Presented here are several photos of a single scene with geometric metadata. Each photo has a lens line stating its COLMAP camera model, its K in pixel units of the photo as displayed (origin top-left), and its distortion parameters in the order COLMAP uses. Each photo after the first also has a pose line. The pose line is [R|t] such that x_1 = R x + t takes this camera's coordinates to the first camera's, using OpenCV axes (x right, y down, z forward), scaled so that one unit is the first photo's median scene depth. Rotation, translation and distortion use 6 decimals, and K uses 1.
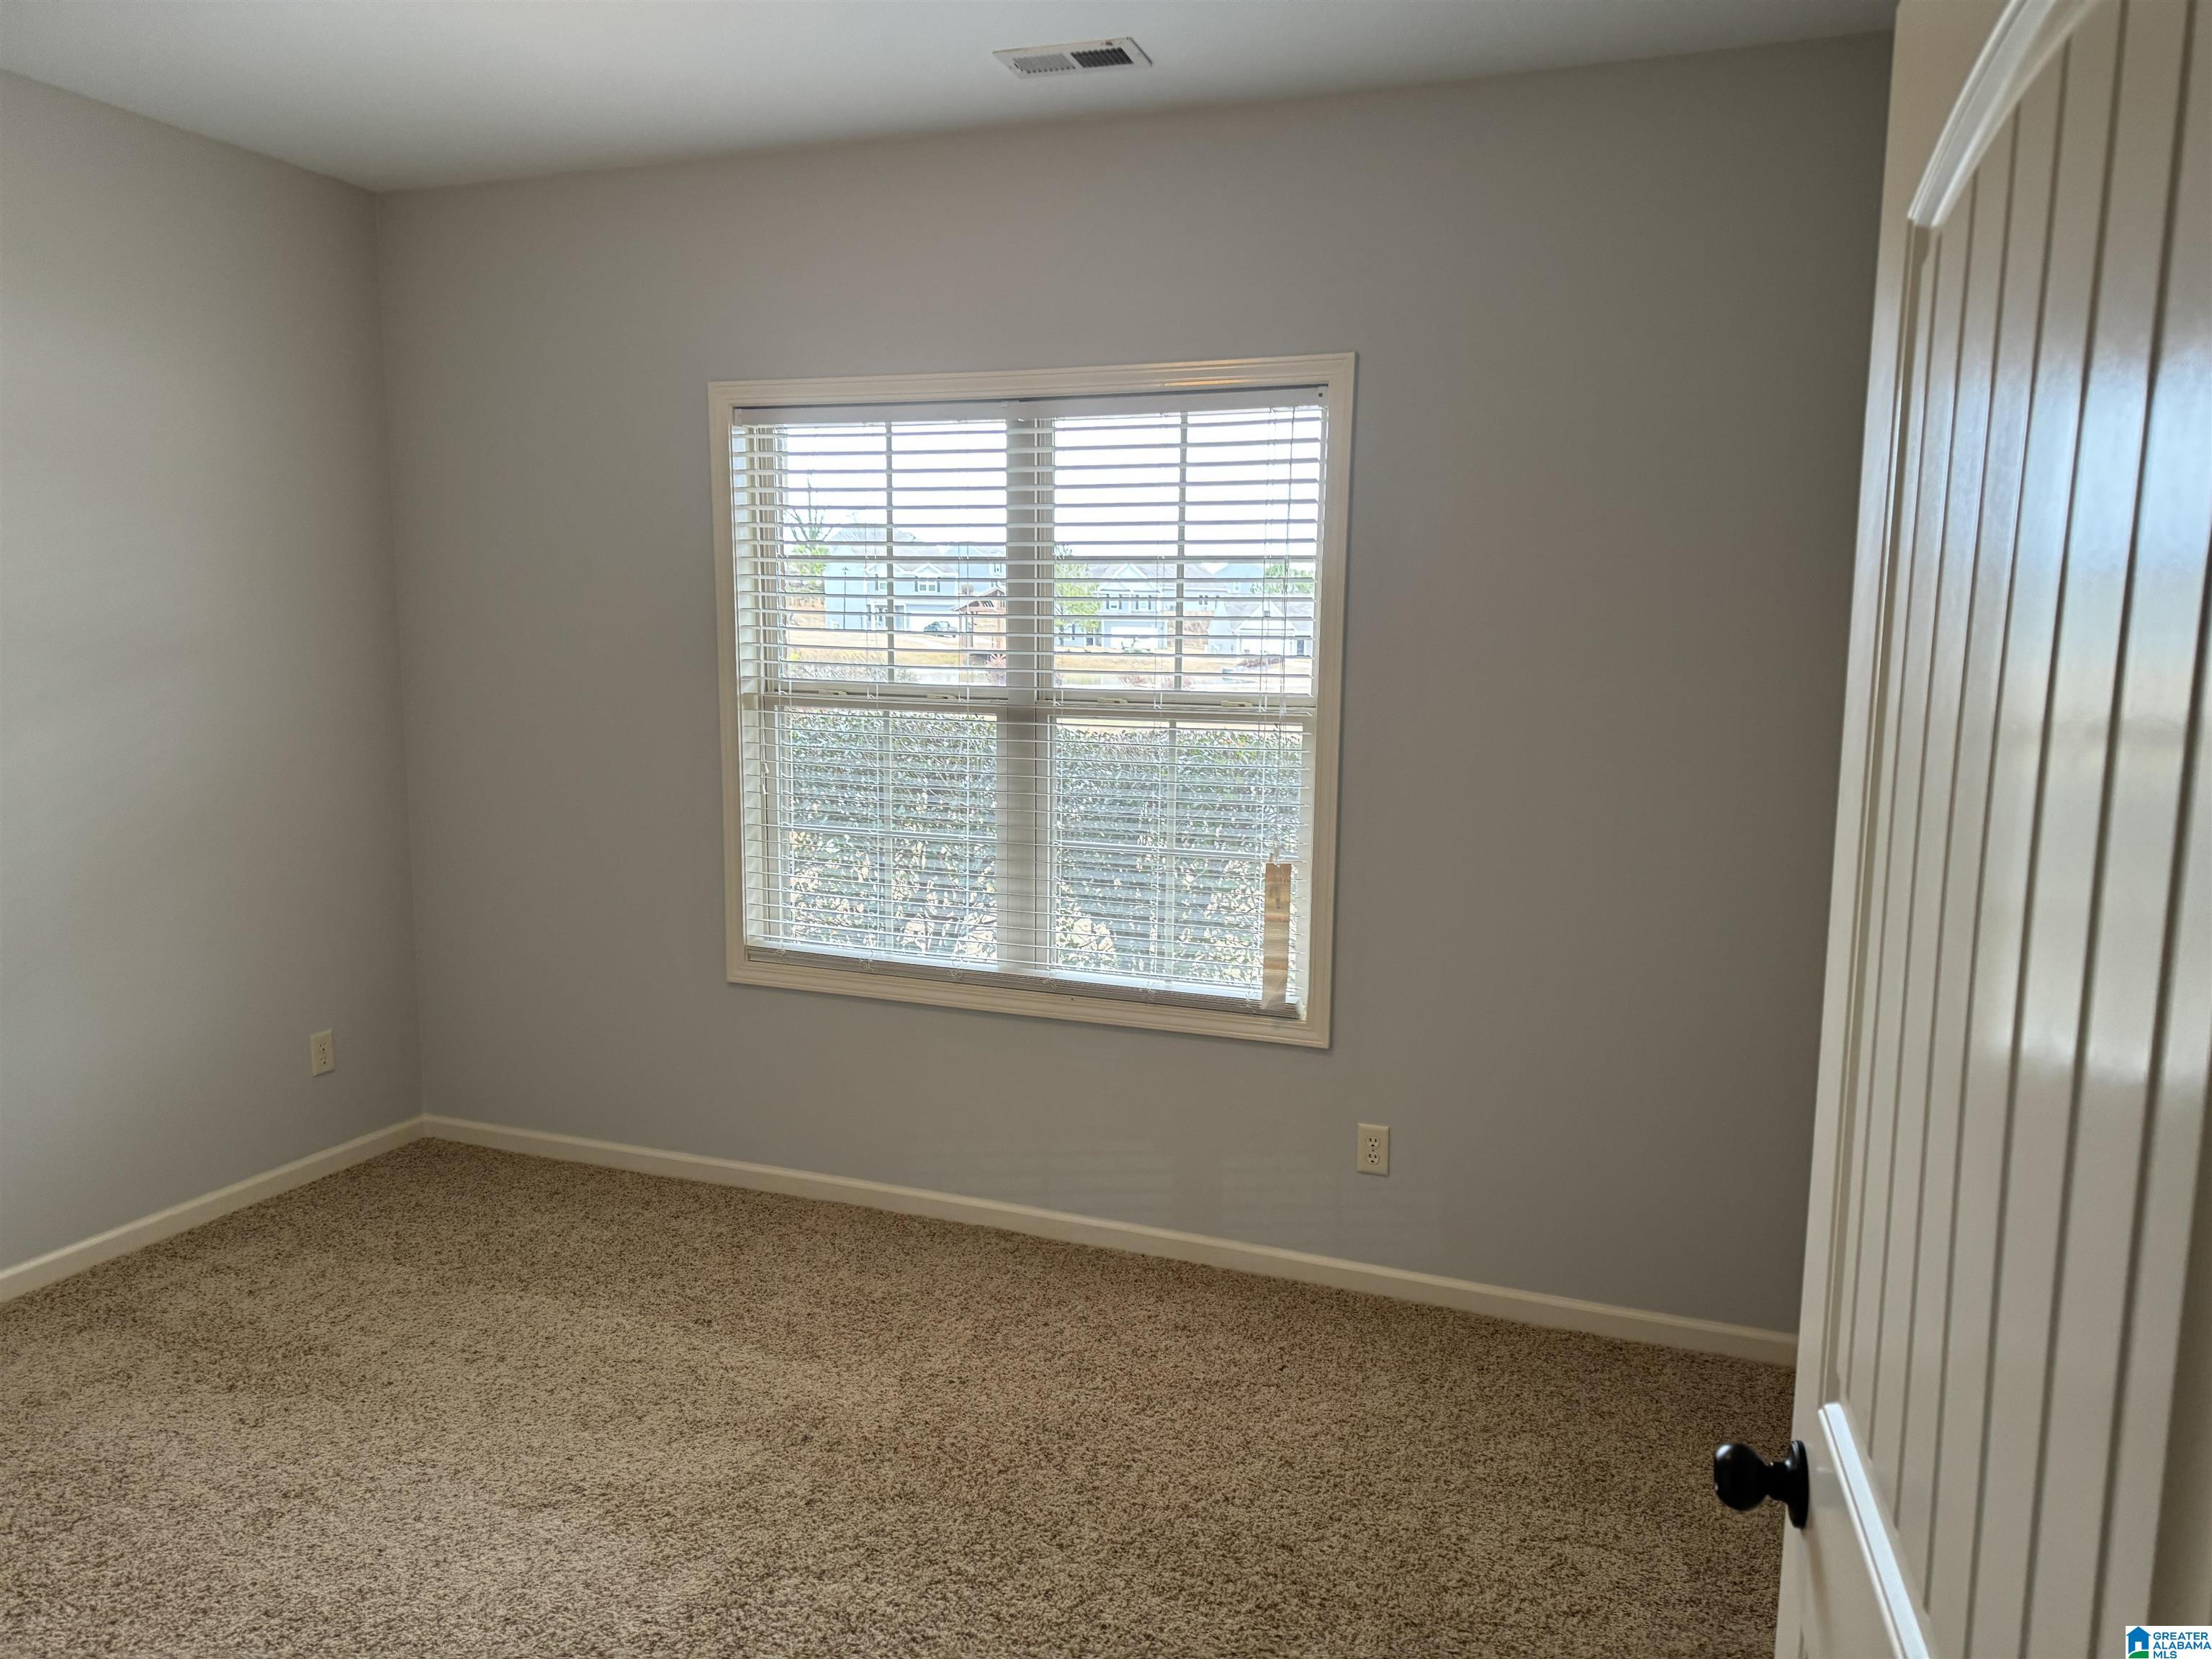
lens RADIAL K [[1560.8, 0, 1107.2], [0, 1560.8, 839.2], [0, 0, 1]] dist [0.057647, -0.050715]
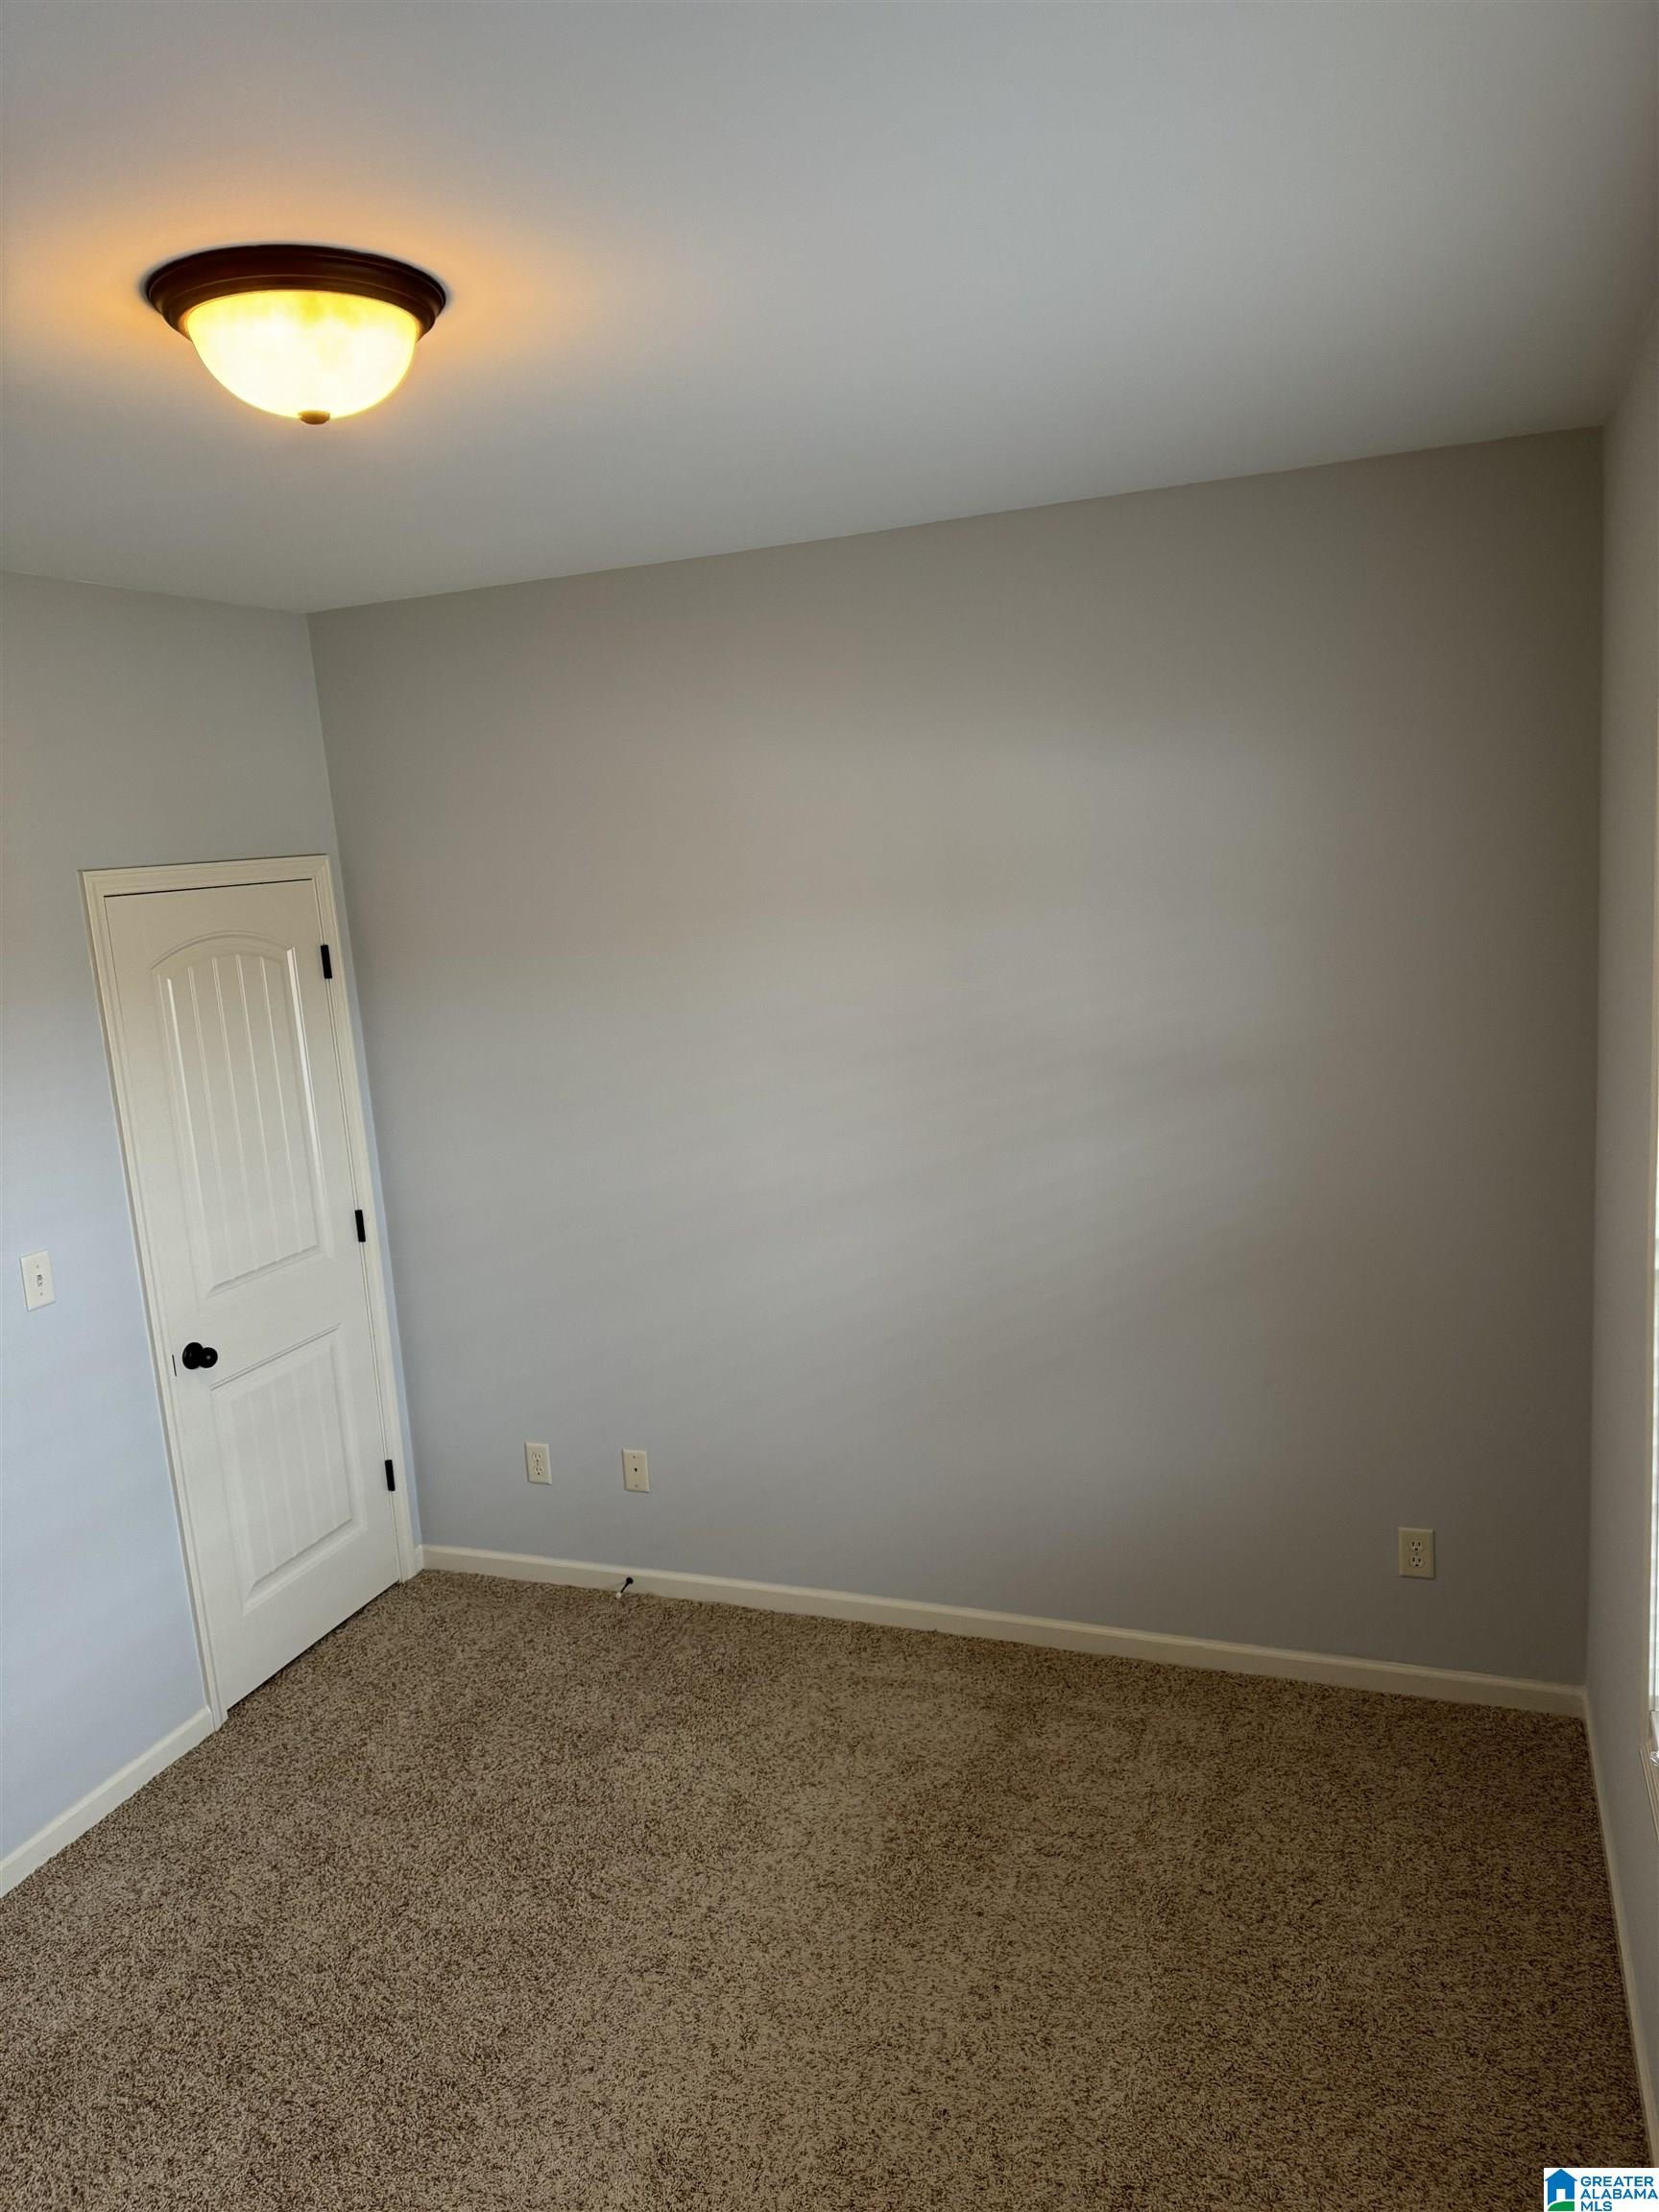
lens RADIAL K [[1560.8, 0, 829.9], [0, 1560.8, 1105.0], [0, 0, 1]] dist [0.057647, -0.050715]
pose [[-0.001448, 0.160307, -0.987066, 0.327223], [-0.062017, 0.985153, 0.160087, -0.245353], [0.998074, 0.061446, 0.008516, 0.803826]]
